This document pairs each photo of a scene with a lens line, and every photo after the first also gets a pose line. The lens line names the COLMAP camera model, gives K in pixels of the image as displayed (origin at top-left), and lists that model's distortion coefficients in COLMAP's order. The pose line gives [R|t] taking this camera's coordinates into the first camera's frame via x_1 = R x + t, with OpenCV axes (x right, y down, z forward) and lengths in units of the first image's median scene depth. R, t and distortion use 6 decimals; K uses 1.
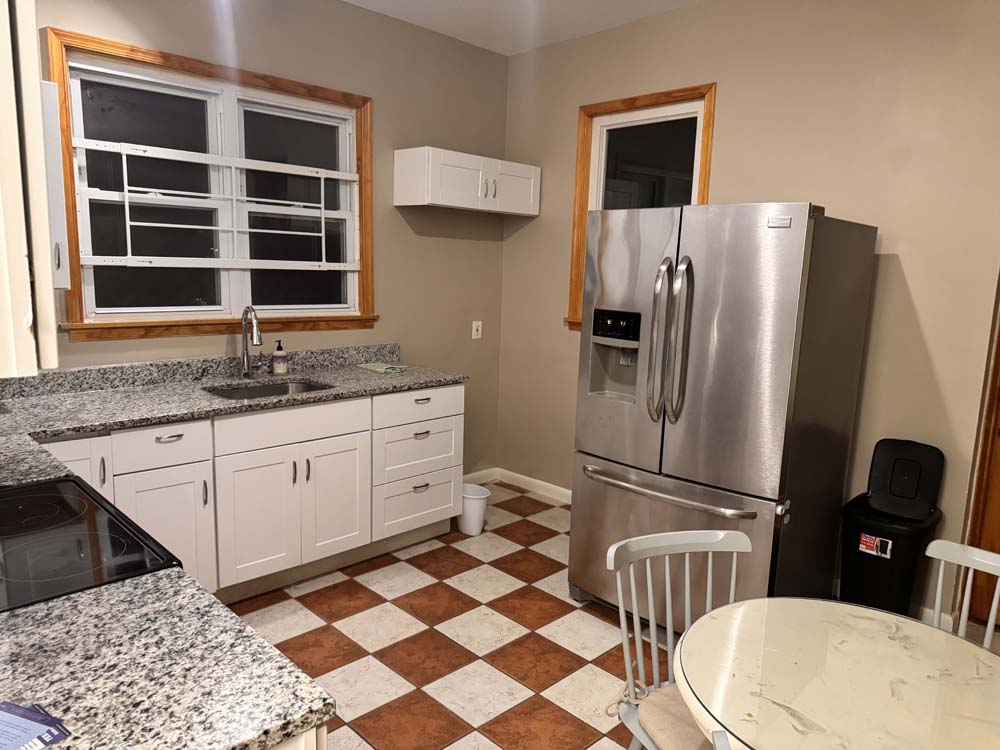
lens RADIAL K [[692.5, 0, 500.0], [0, 692.5, 375.0], [0, 0, 1]] dist [0.077106, -0.094490]
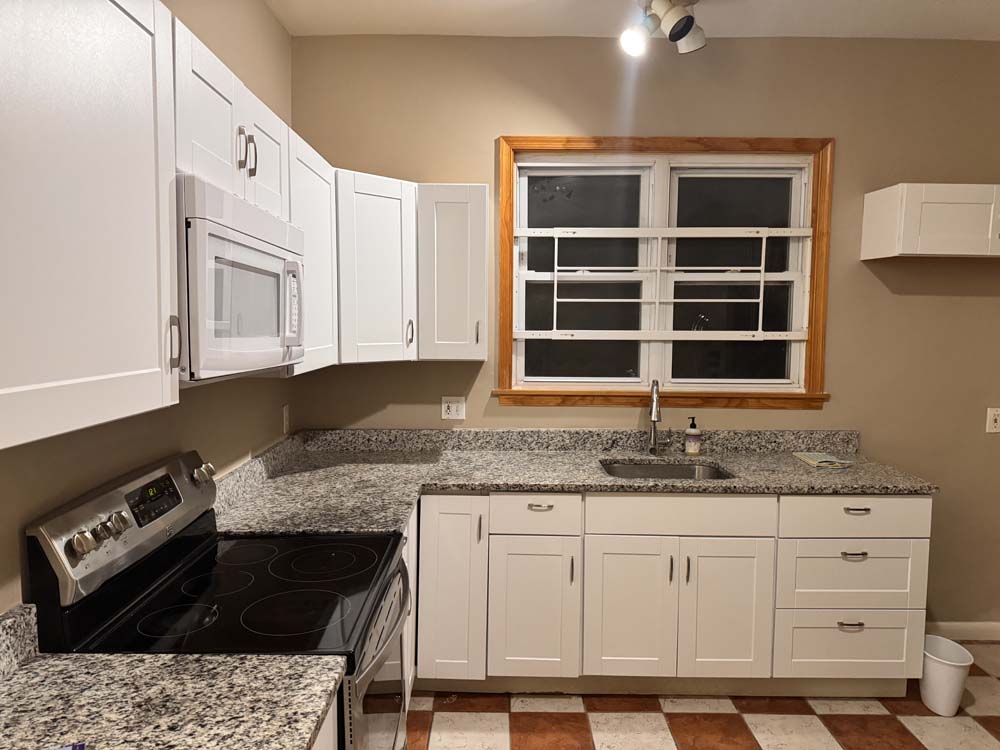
lens RADIAL K [[692.5, 0, 500.0], [0, 692.5, 375.0], [0, 0, 1]] dist [0.077106, -0.094490]
pose [[0.713291, 0.035896, -0.699948, 0.147035], [-0.098732, 0.993875, -0.049644, -0.035307], [0.693879, 0.104517, 0.712467, 0.170394]]
